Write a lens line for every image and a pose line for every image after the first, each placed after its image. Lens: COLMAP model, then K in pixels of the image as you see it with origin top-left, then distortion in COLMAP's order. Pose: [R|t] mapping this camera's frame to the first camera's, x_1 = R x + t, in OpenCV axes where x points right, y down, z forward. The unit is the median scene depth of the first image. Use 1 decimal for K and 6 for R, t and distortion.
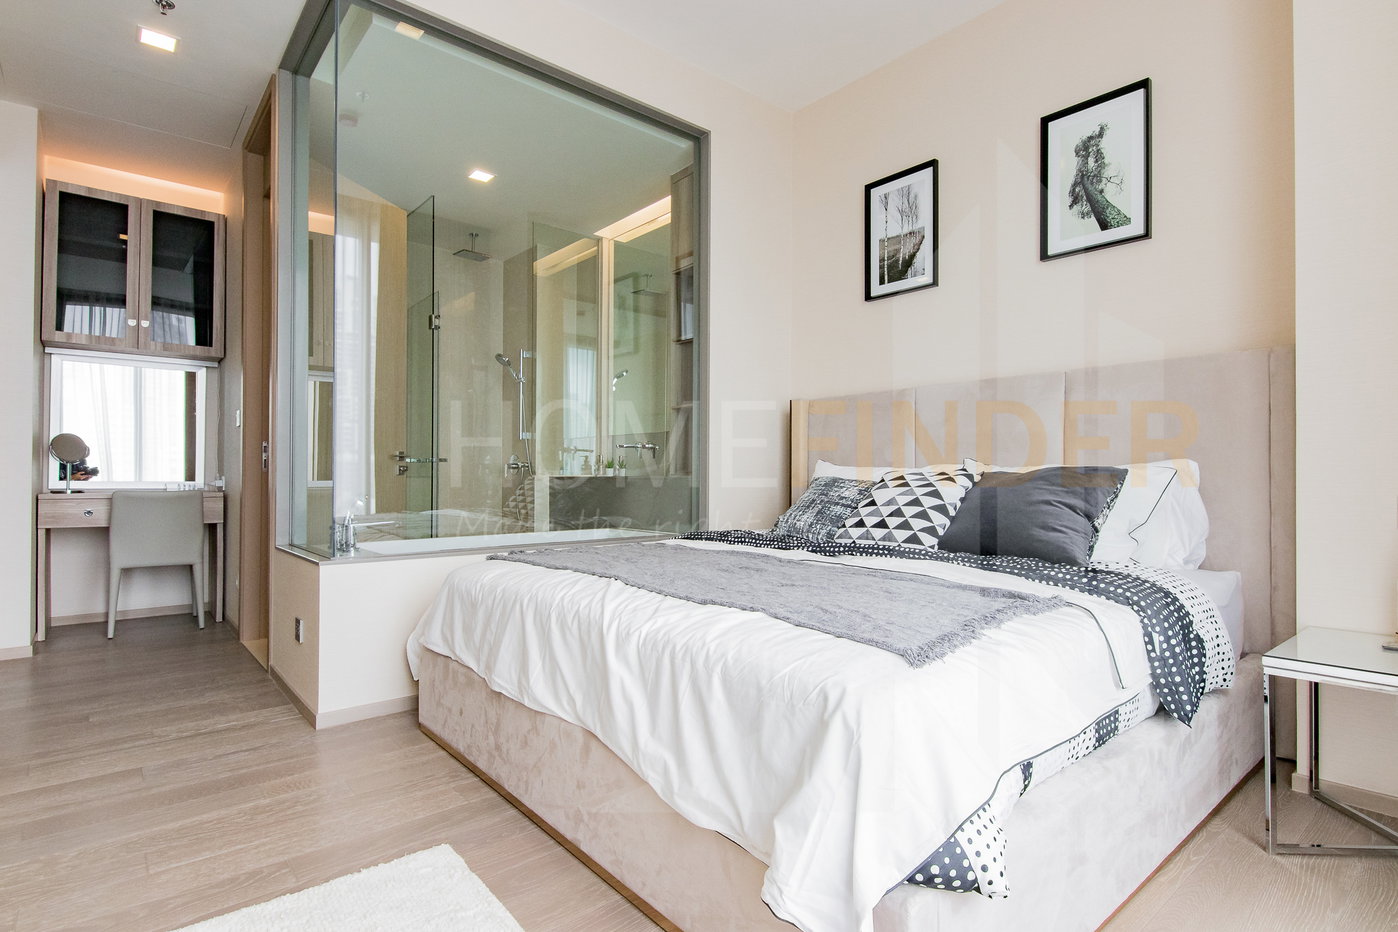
lens RADIAL K [[716.0, 0, 696.3], [0, 716.0, 468.0], [0, 0, 1]] dist [0.031949, -0.024318]
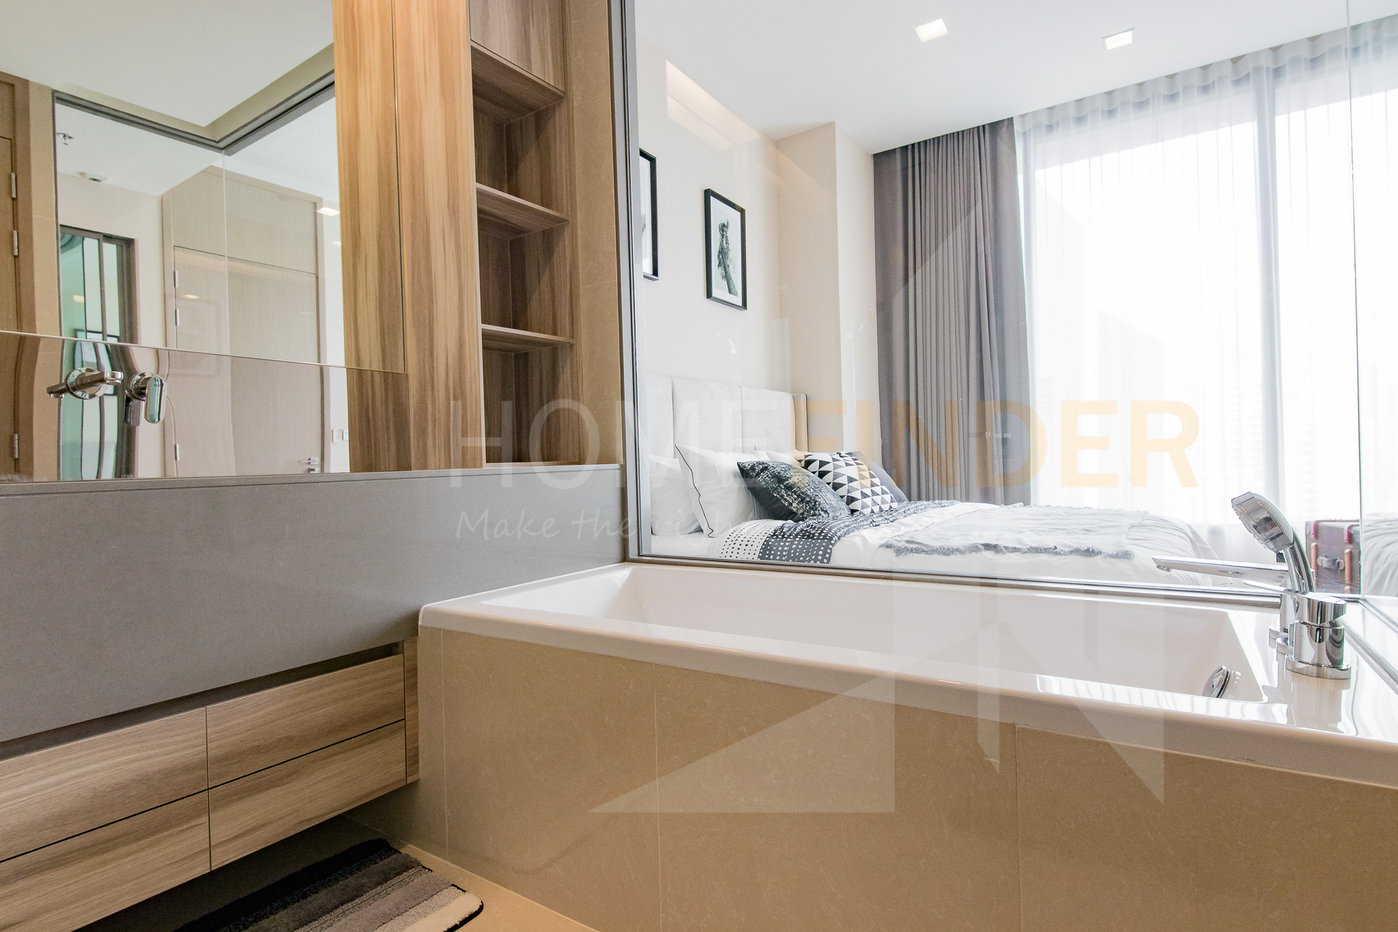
lens RADIAL K [[701.2, 0, 694.3], [0, 701.2, 467.8], [0, 0, 1]] dist [0.029543, -0.024057]
pose [[-0.289520, 0.004159, 0.957163, -0.753245], [0.024361, 0.999699, 0.003025, 0.017750], [-0.956862, 0.024193, -0.289534, 1.441783]]
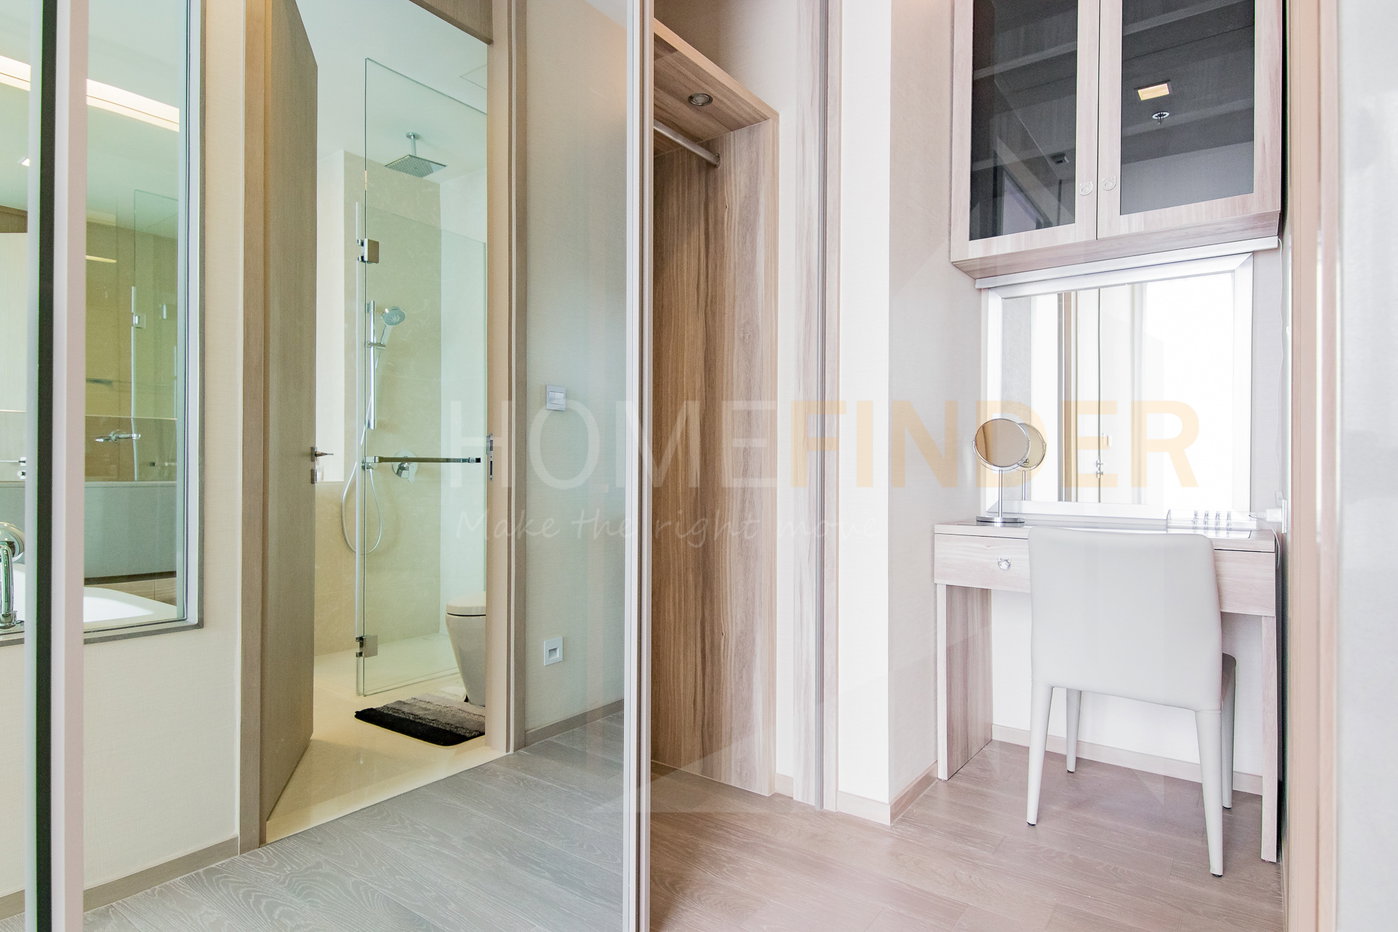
lens RADIAL K [[738.3, 0, 699.0], [0, 738.3, 466.0], [0, 0, 1]] dist [0.042326, -0.025856]
pose [[0.234825, -0.003284, -0.972032, -0.197059], [0.002712, 0.999993, -0.002723, -0.004944], [0.972034, -0.001997, 0.234832, 0.359191]]
